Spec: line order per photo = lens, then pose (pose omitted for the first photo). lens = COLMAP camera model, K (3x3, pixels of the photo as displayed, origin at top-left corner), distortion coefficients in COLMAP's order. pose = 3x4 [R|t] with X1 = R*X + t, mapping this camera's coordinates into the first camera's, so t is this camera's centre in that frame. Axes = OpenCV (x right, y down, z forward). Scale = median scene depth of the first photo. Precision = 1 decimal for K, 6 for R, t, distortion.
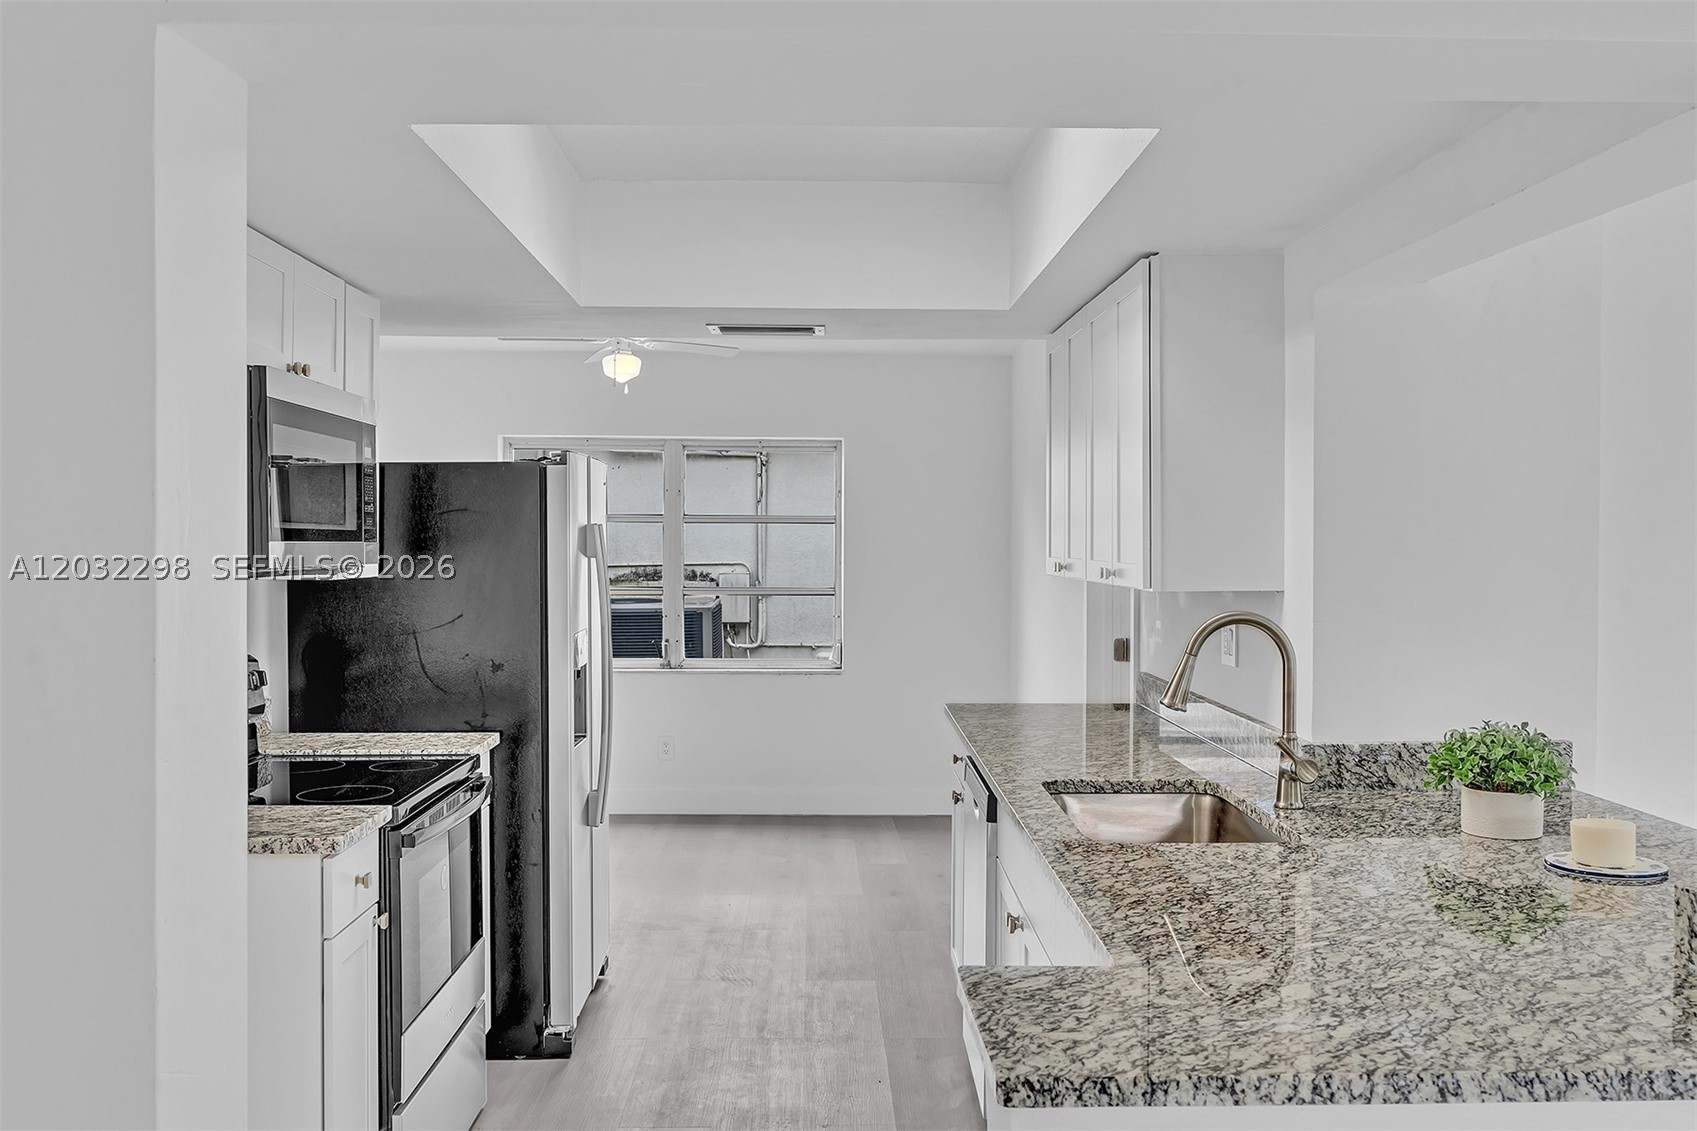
lens RADIAL K [[1490.5, 0, 845.8], [0, 1490.5, 569.9], [0, 0, 1]] dist [-0.001371, -0.019221]
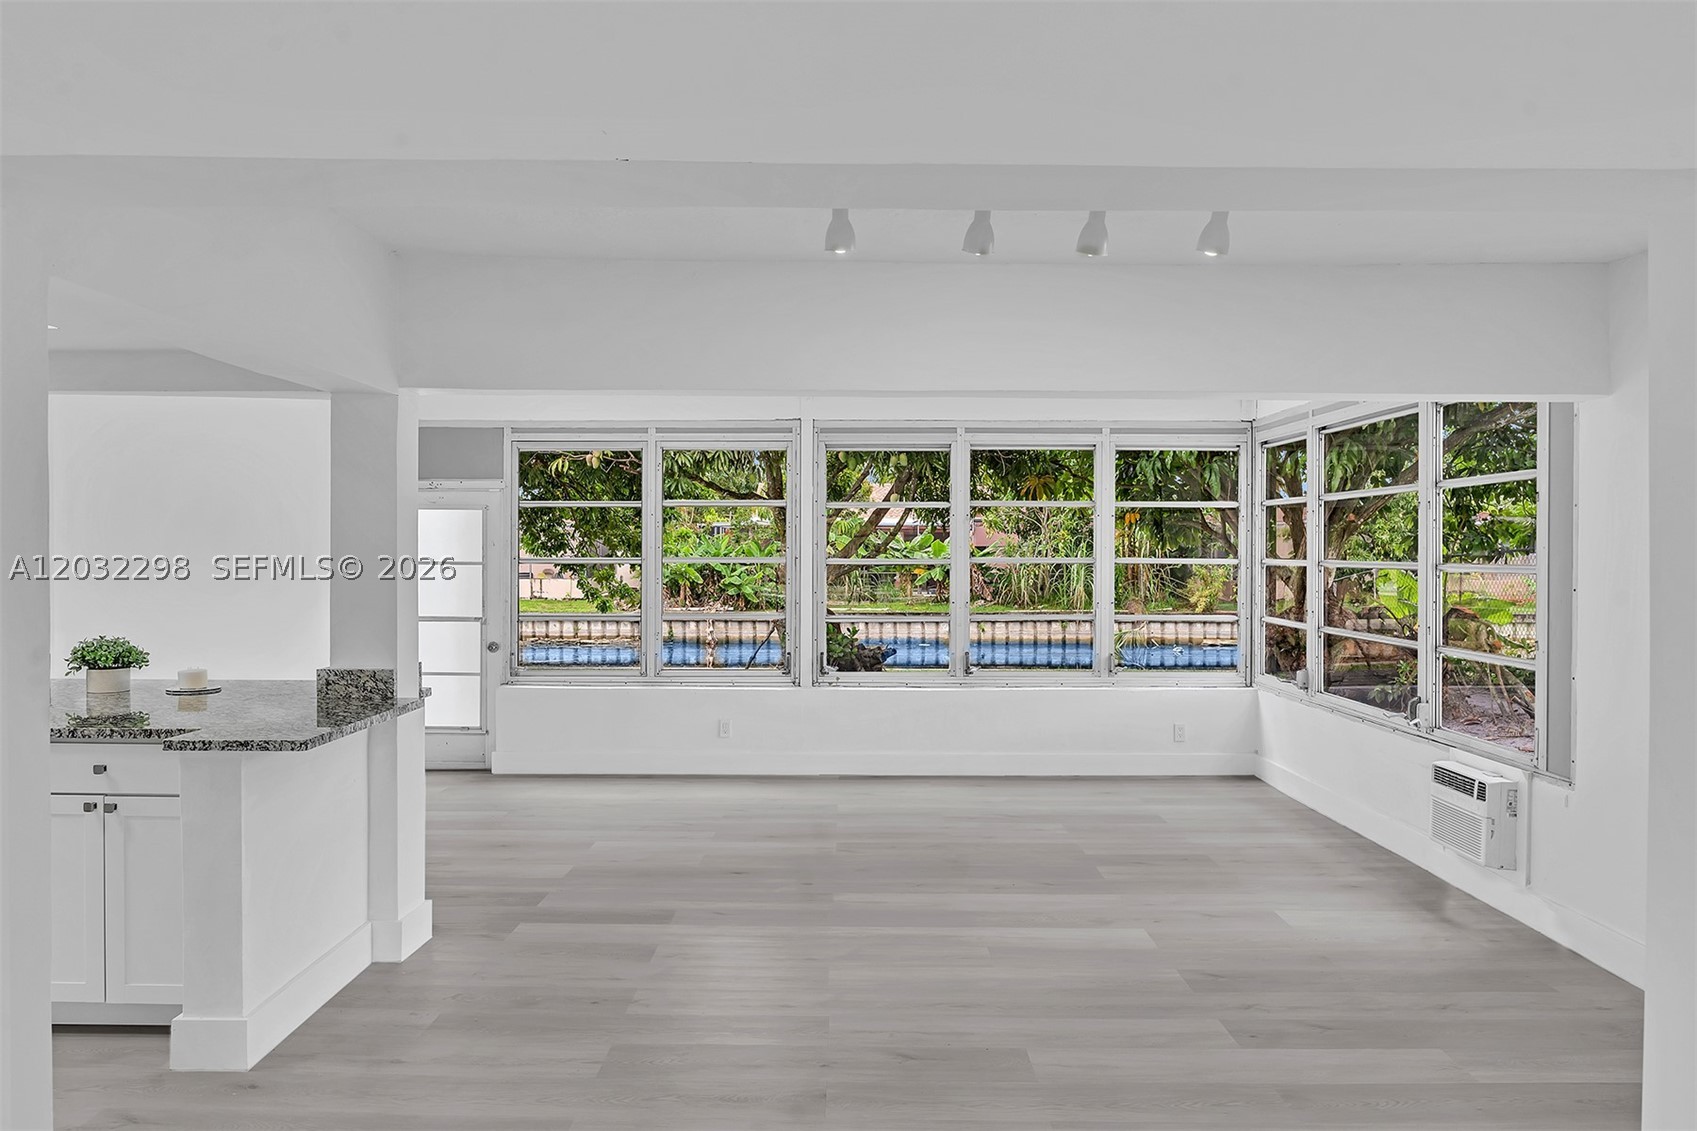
lens RADIAL K [[1182.5, 0, 846.9], [0, 1182.5, 556.8], [0, 0, 1]] dist [-0.012642, 0.003826]
pose [[0.029152, -0.009107, 0.999534, -0.734412], [0.015838, 0.999837, 0.008648, -0.001462], [-0.999450, 0.015579, 0.029291, -0.027789]]
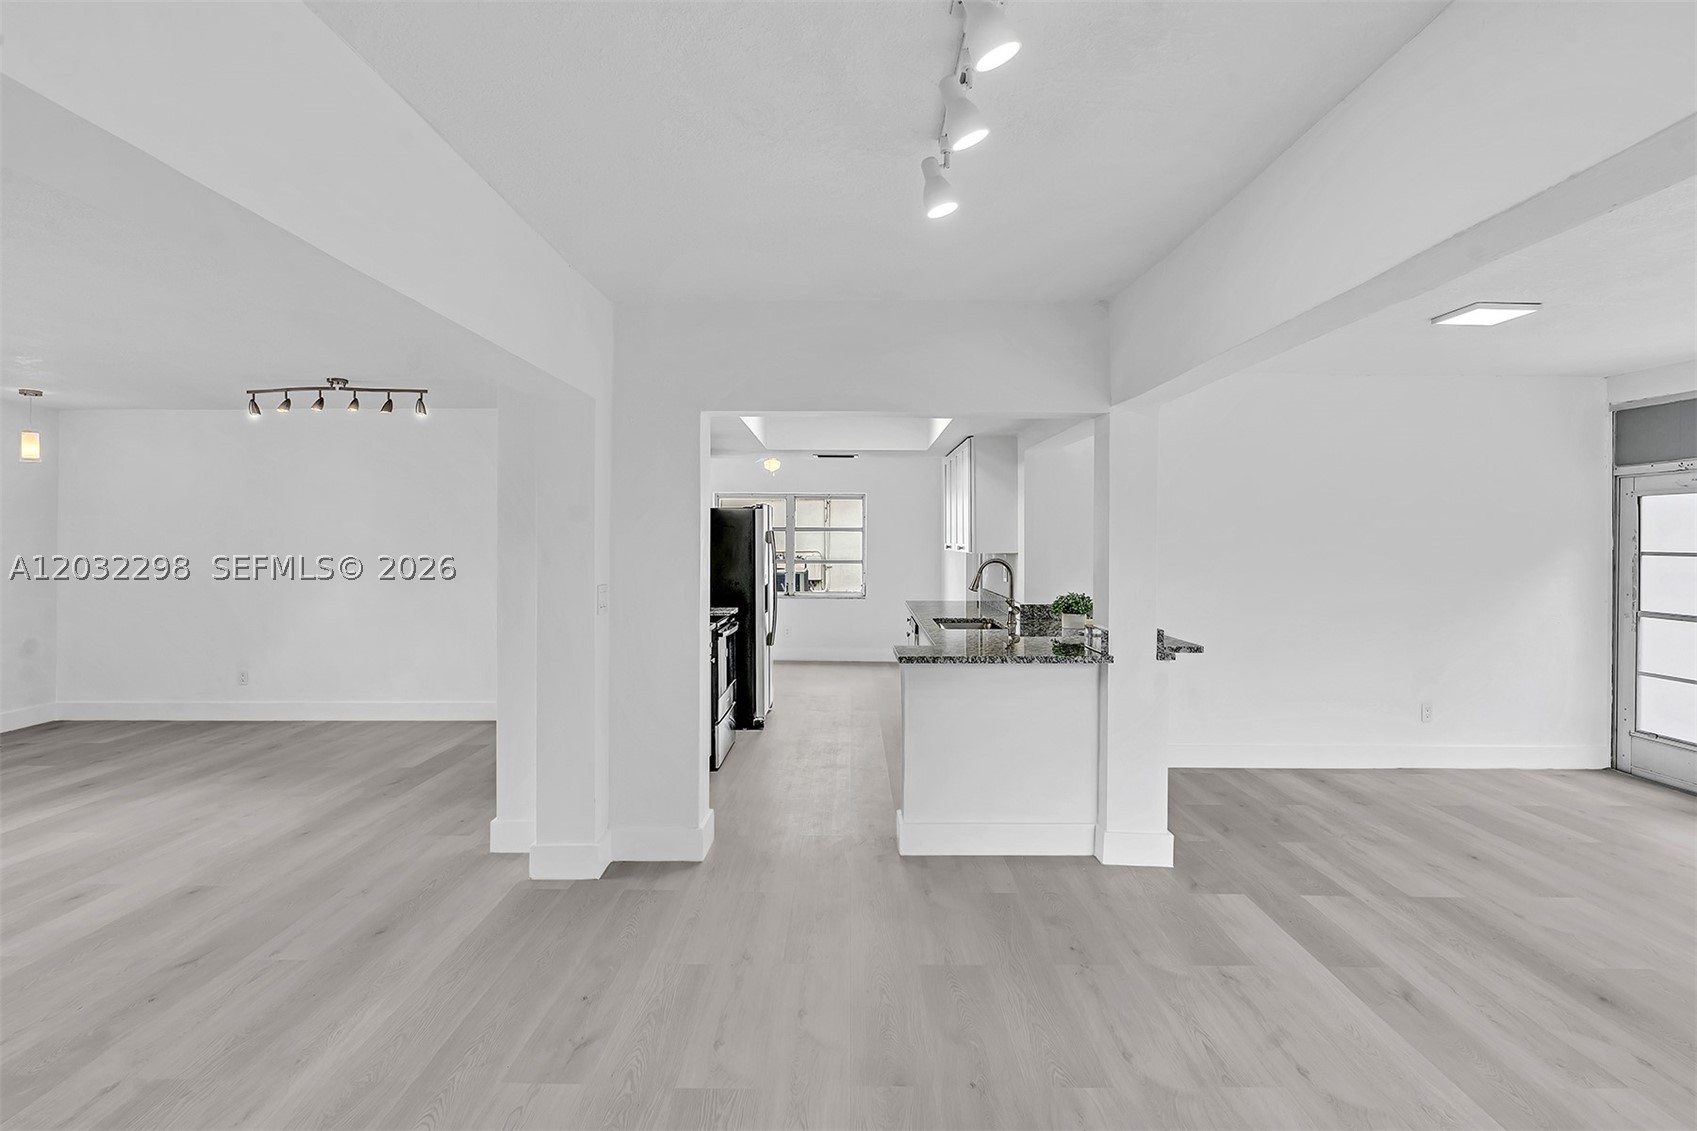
lens RADIAL K [[842.7, 0, 851.4], [0, 842.7, 550.5], [0, 0, 1]] dist [-0.008195, -0.000820]
pose [[0.999776, -0.000683, -0.021176, 0.005922], [0.000469, 0.999949, -0.010118, 0.020608], [0.021182, 0.010106, 0.999725, -0.519862]]
